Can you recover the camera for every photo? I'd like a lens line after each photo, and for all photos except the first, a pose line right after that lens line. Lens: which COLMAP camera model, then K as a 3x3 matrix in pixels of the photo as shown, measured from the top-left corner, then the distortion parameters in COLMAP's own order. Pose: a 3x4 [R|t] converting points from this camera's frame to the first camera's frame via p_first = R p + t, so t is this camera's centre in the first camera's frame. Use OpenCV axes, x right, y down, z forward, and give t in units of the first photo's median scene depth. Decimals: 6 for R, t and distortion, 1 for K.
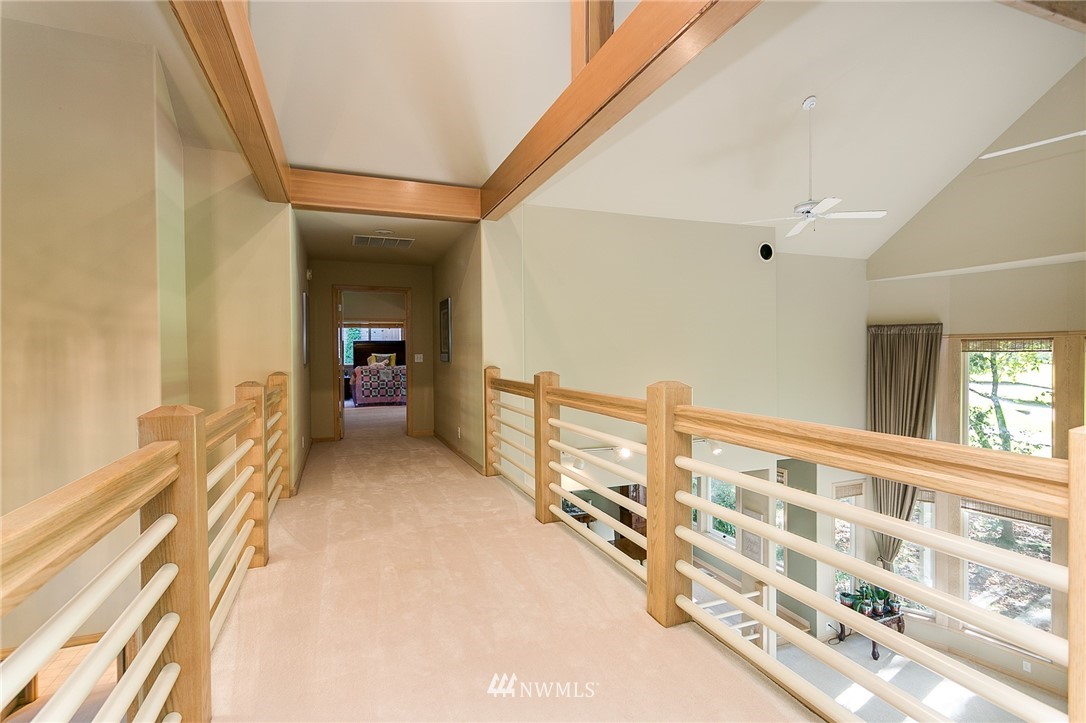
lens RADIAL K [[512.3, 0, 543.0], [0, 512.3, 361.5], [0, 0, 1]] dist [0.000514, 0.000877]
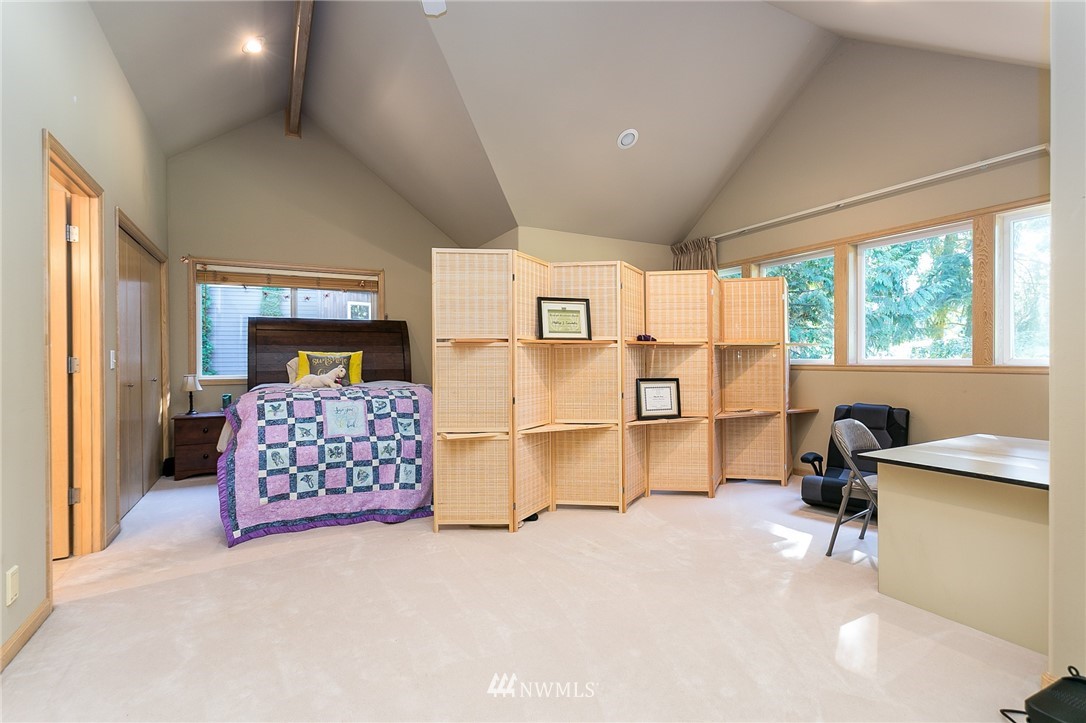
lens RADIAL K [[512.3, 0, 543.0], [0, 512.3, 361.5], [0, 0, 1]] dist [0.000514, 0.000877]
pose [[0.993721, -0.005470, 0.111751, -0.204289], [0.006305, 0.999955, -0.007123, -0.003956], [-0.111707, 0.007783, 0.993711, 0.625108]]
